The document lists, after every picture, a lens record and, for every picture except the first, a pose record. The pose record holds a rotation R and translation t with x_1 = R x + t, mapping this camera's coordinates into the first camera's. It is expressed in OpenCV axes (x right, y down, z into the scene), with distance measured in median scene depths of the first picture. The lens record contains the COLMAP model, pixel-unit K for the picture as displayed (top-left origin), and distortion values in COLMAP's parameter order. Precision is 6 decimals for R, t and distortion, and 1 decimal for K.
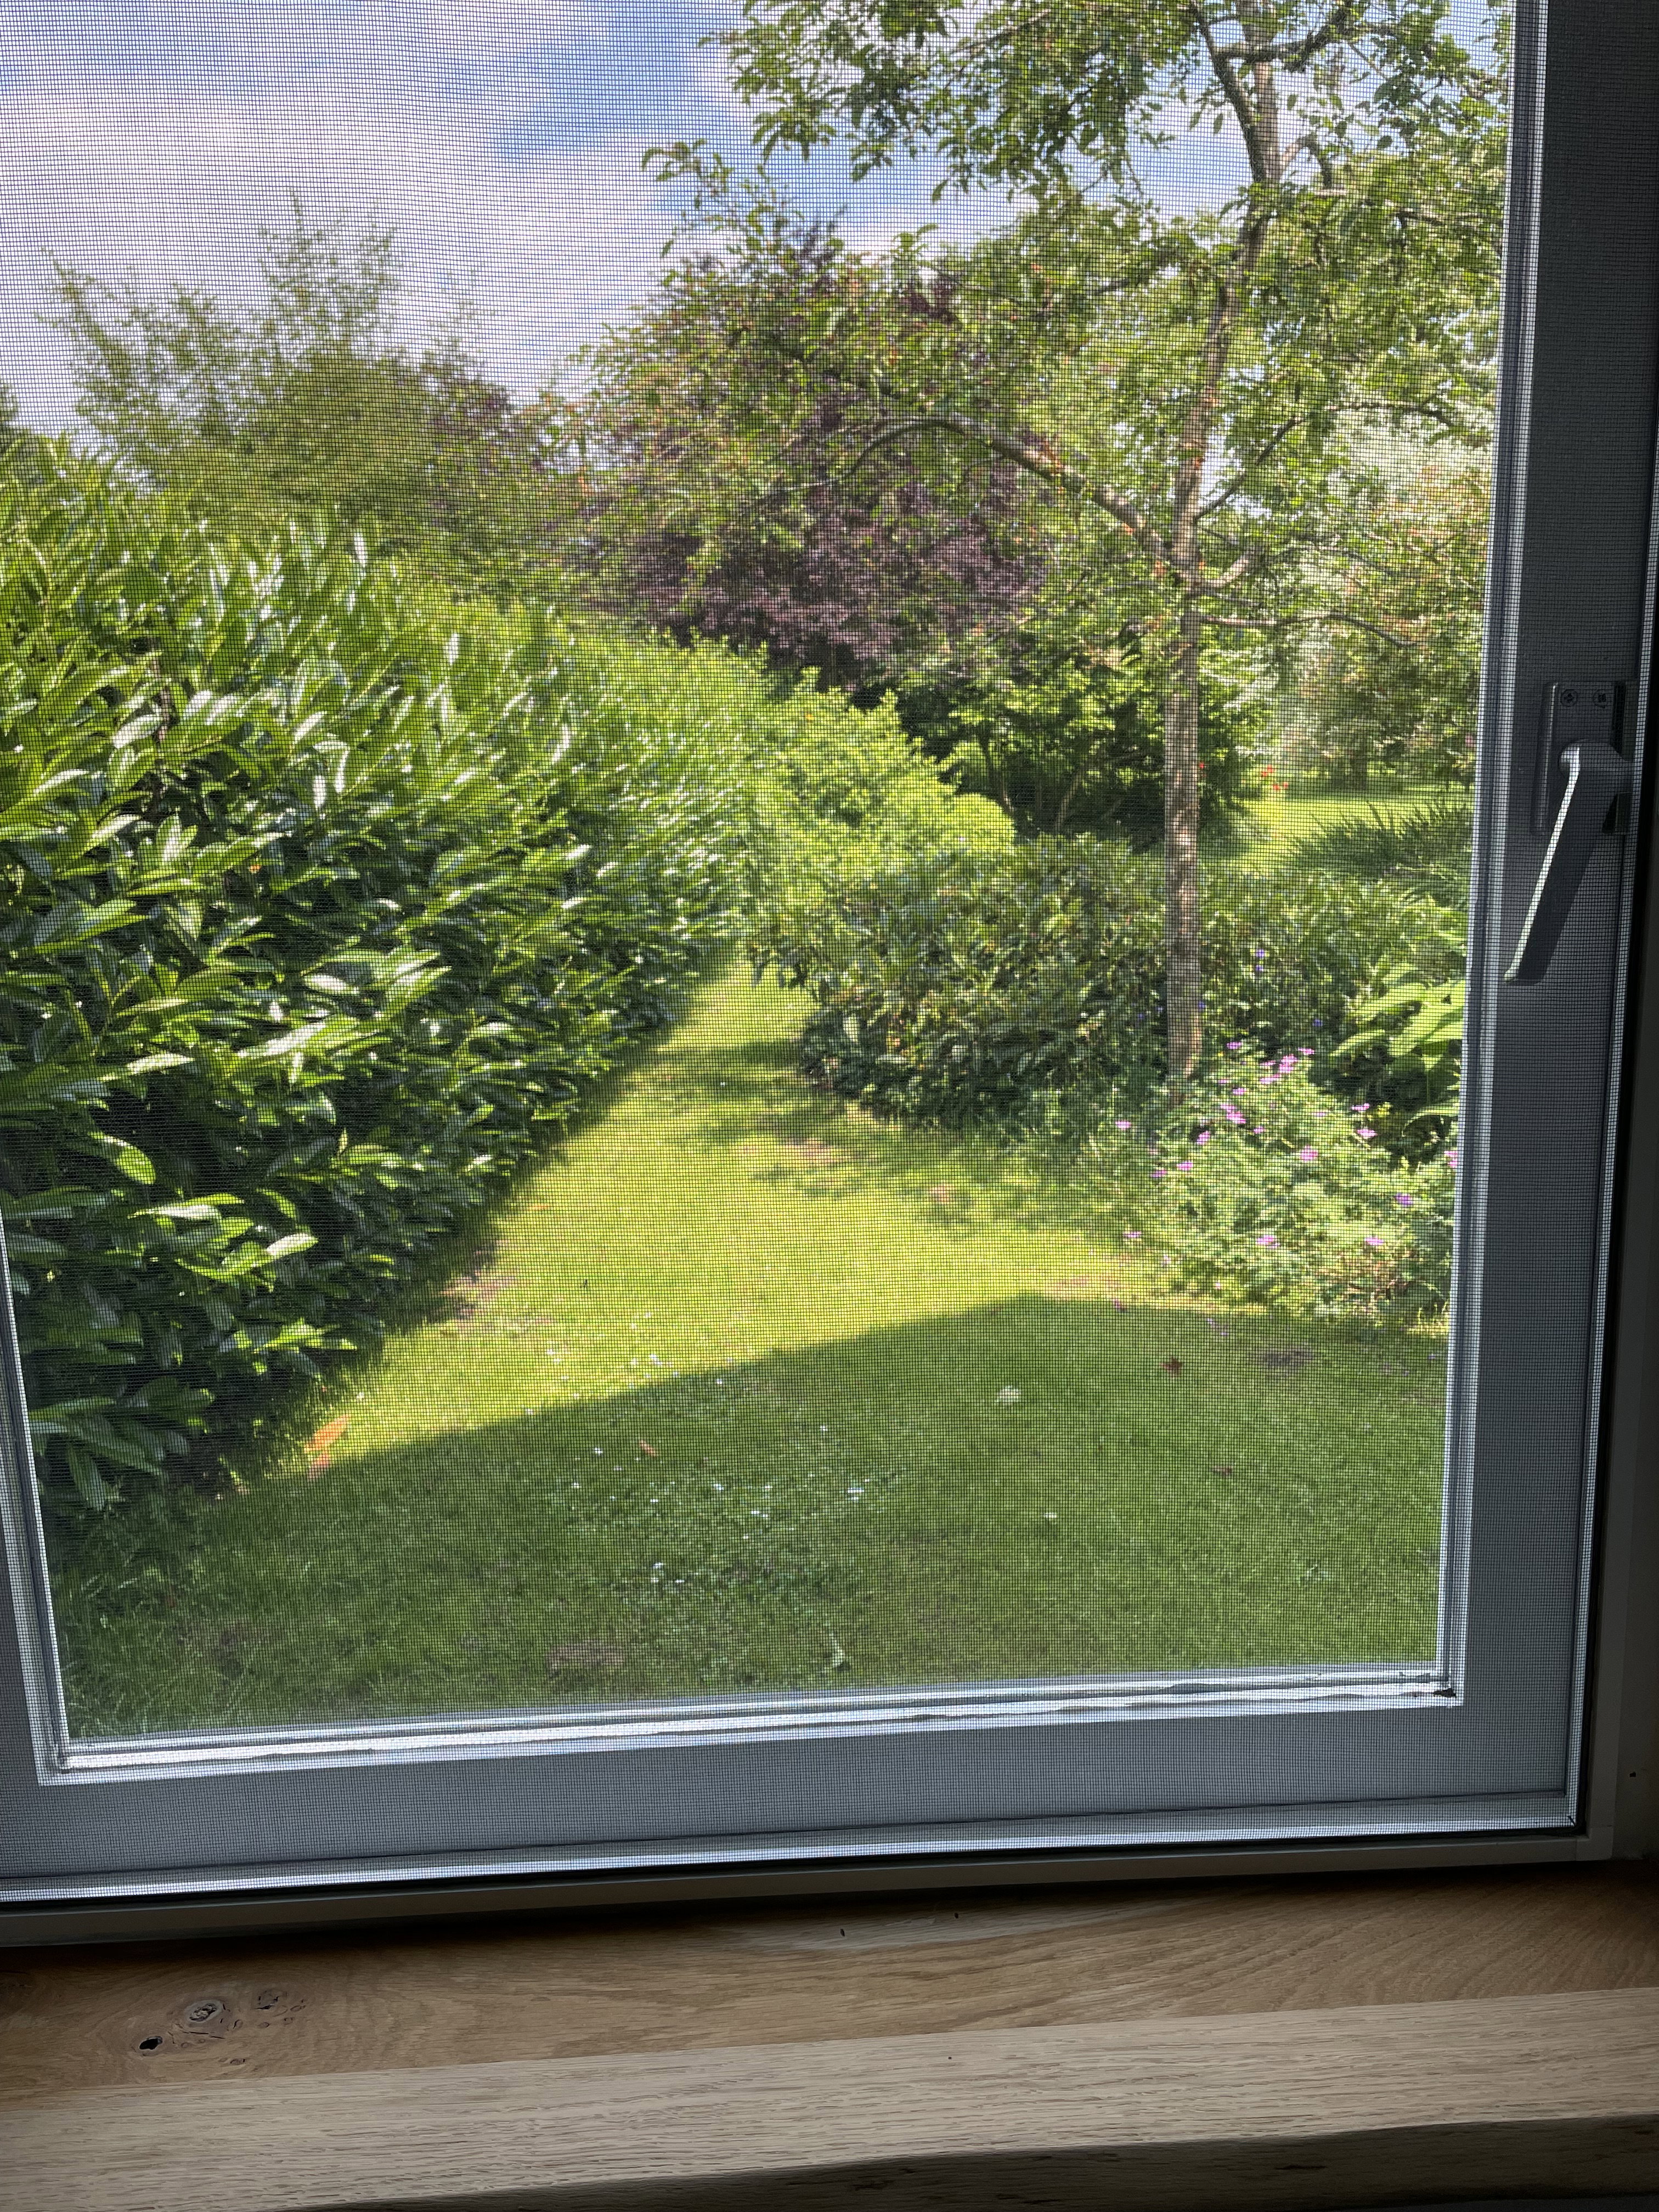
lens RADIAL K [[1679.4, 0, 829.5], [0, 1679.4, 1106.0], [0, 0, 1]] dist [0.079854, -0.100550]
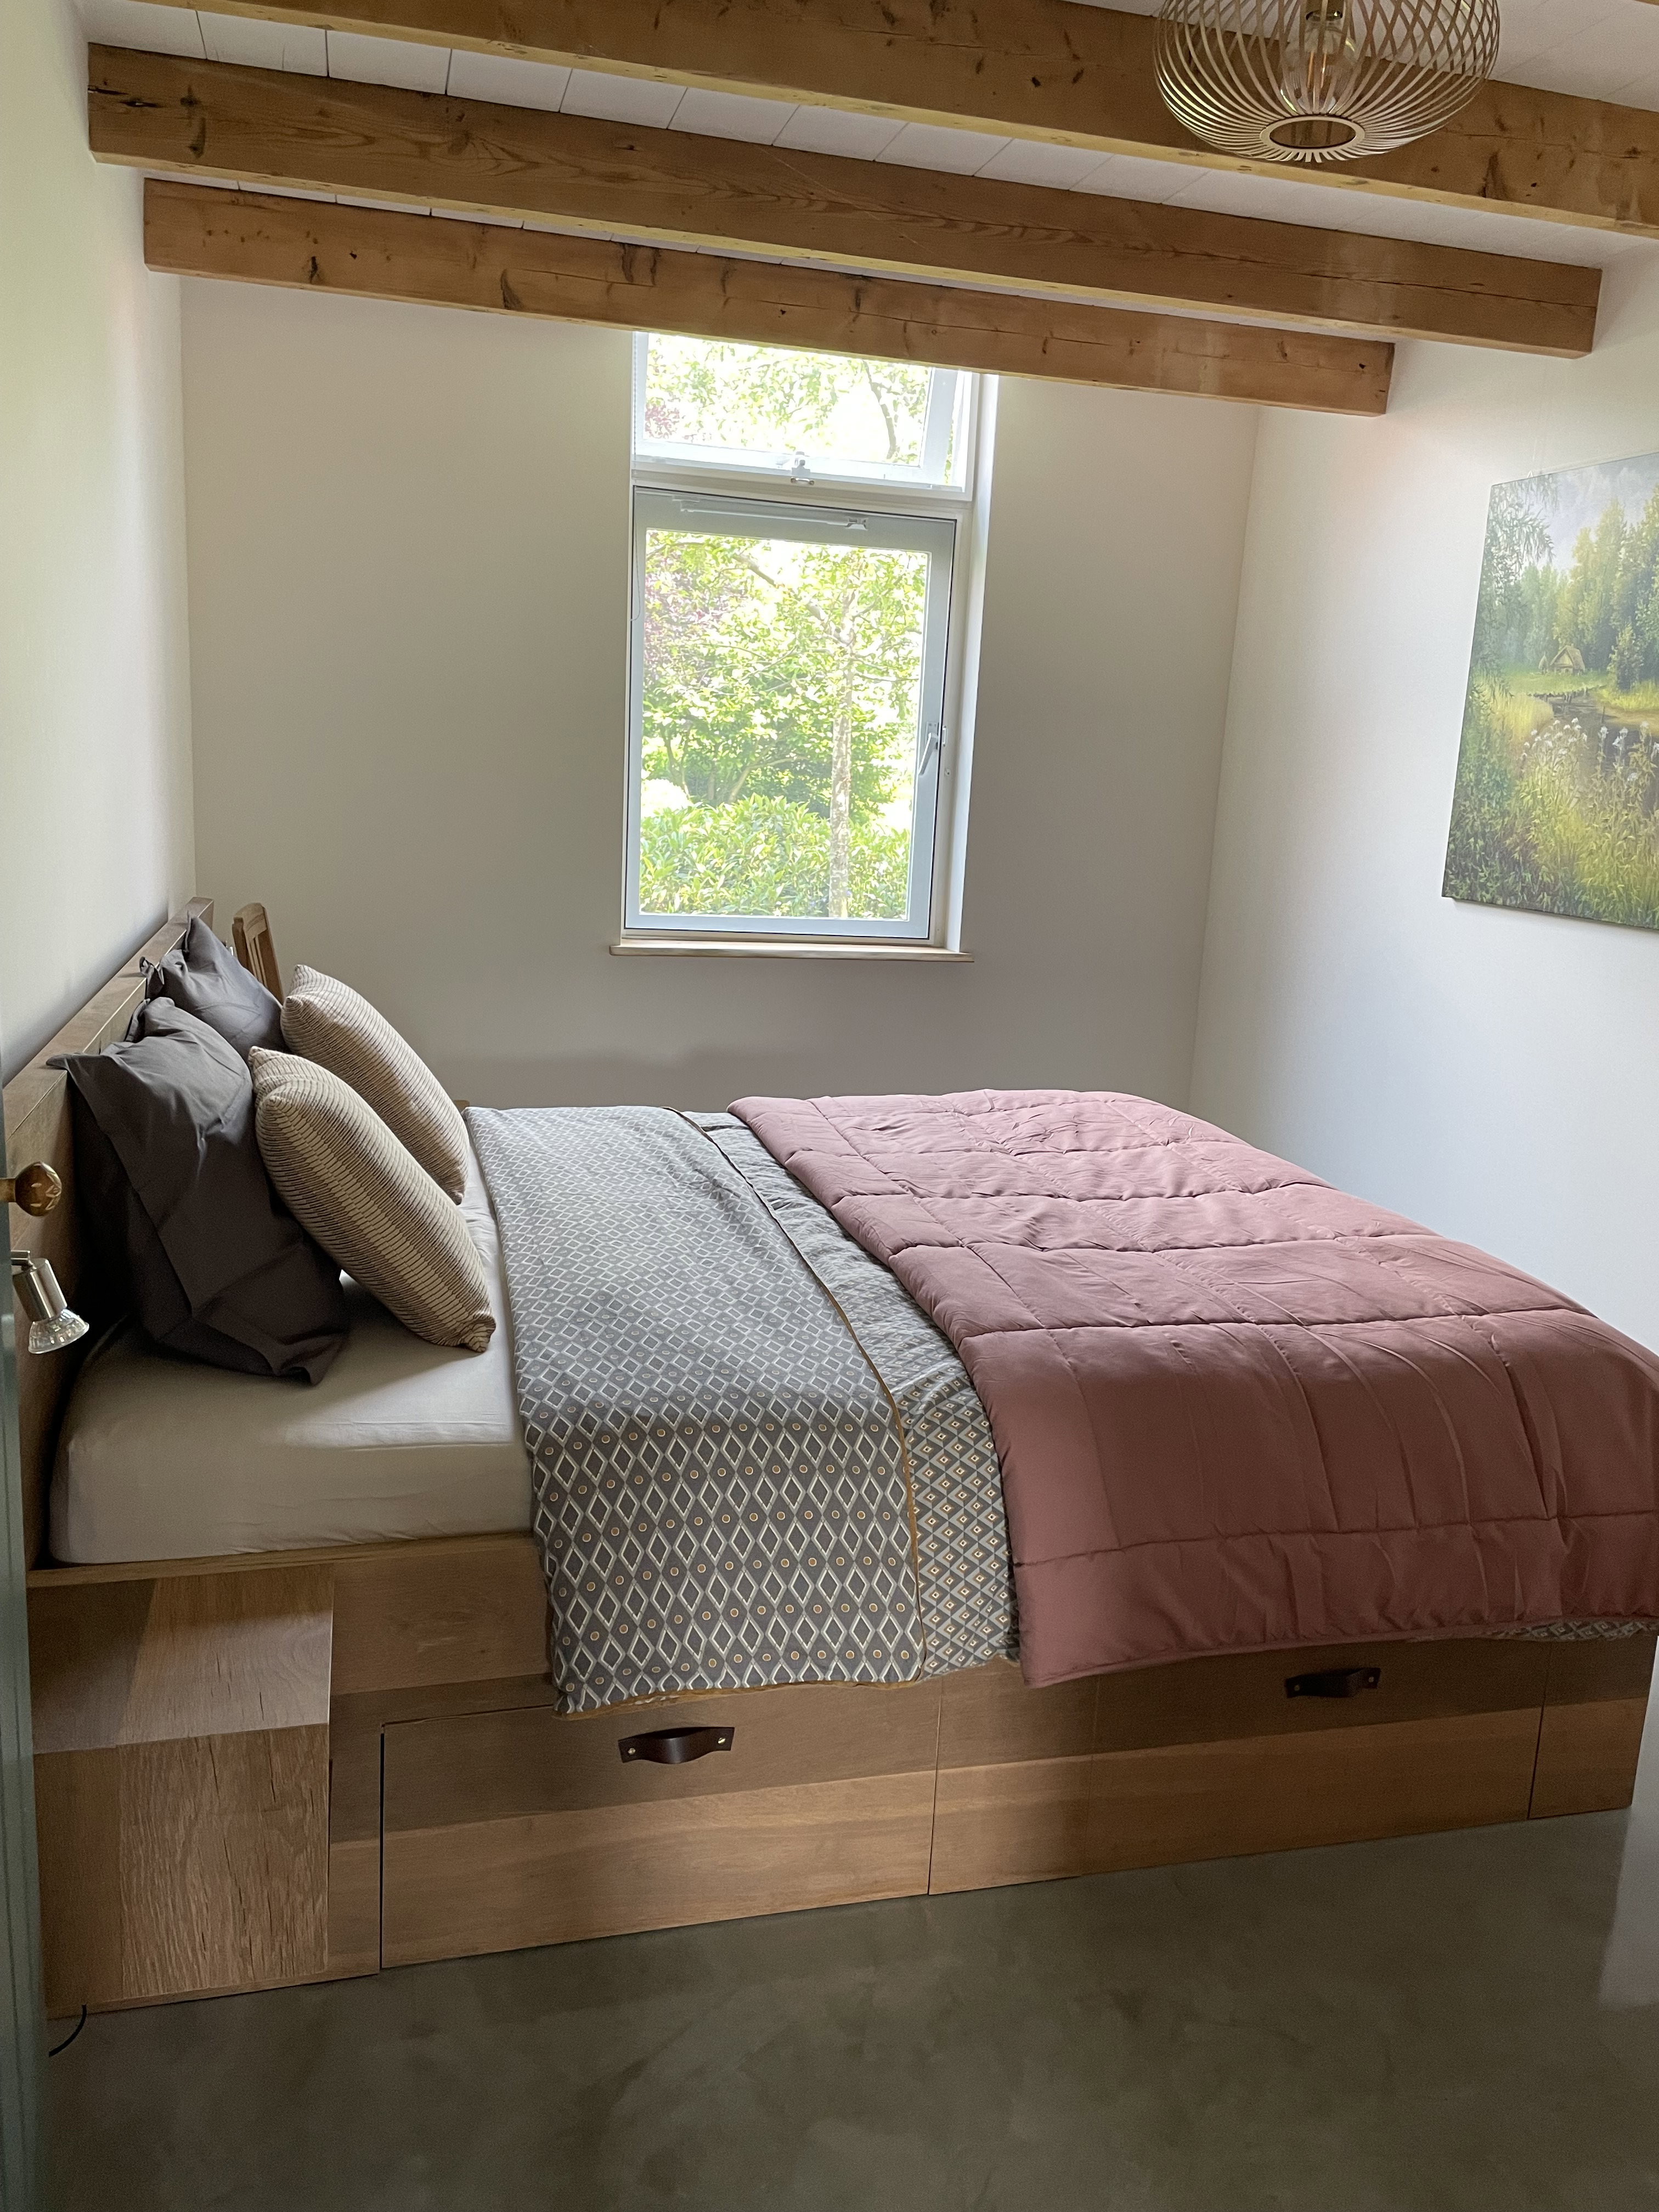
lens RADIAL K [[1679.4, 0, 829.5], [0, 1679.4, 1106.0], [0, 0, 1]] dist [0.079854, -0.100550]
pose [[0.975947, 0.033637, 0.215398, -0.054007], [-0.033091, 0.999433, -0.006140, 0.055507], [-0.215483, -0.001136, 0.976507, -0.227056]]
